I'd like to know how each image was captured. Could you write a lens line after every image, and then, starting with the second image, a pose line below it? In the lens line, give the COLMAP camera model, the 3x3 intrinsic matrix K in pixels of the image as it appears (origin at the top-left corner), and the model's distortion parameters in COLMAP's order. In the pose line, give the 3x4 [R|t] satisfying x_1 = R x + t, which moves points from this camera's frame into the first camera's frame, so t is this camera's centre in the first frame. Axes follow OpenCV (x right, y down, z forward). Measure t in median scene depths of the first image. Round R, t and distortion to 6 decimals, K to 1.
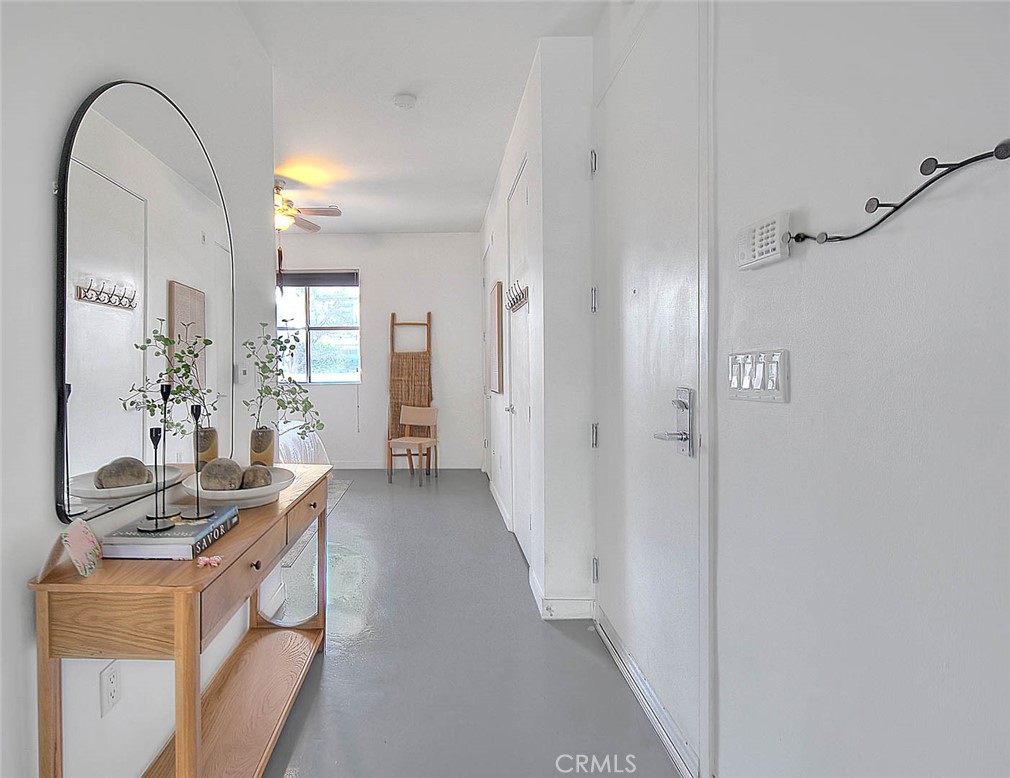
lens RADIAL K [[484.7, 0, 433.2], [0, 484.7, 376.6], [0, 0, 1]] dist [-0.001057, -0.000500]
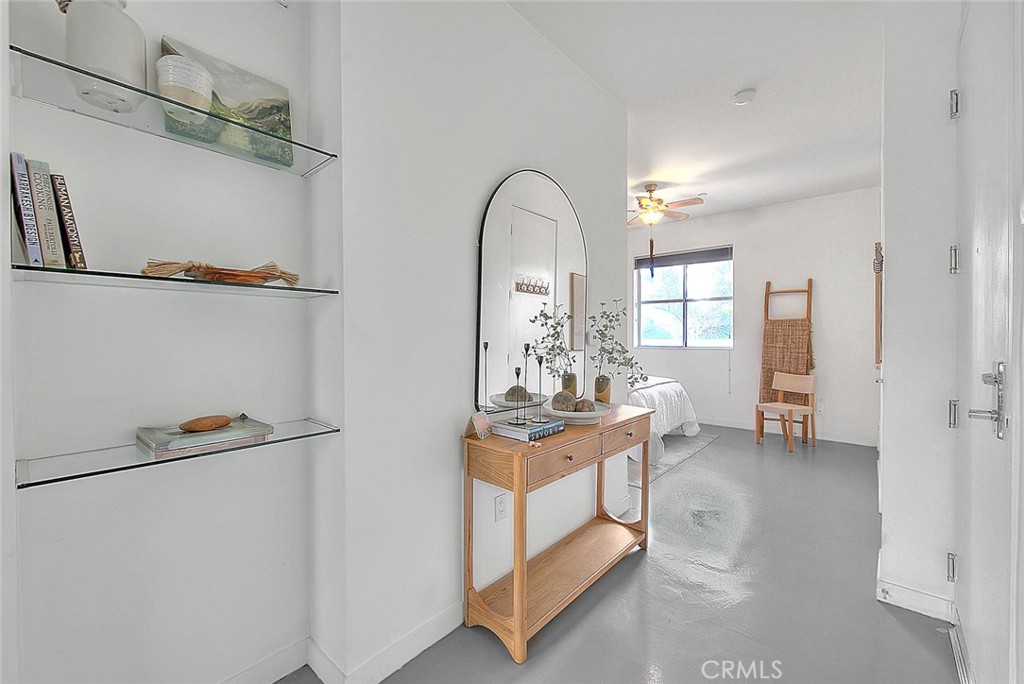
lens RADIAL K [[418.8, 0, 512.0], [0, 418.8, 342.0], [0, 0, 1]] dist [-0.001126, -0.000189]
pose [[0.760048, 0.020752, -0.649536, 0.207394], [-0.019377, 0.999769, 0.009268, -0.000994], [0.649578, 0.005542, 0.760275, -0.096480]]
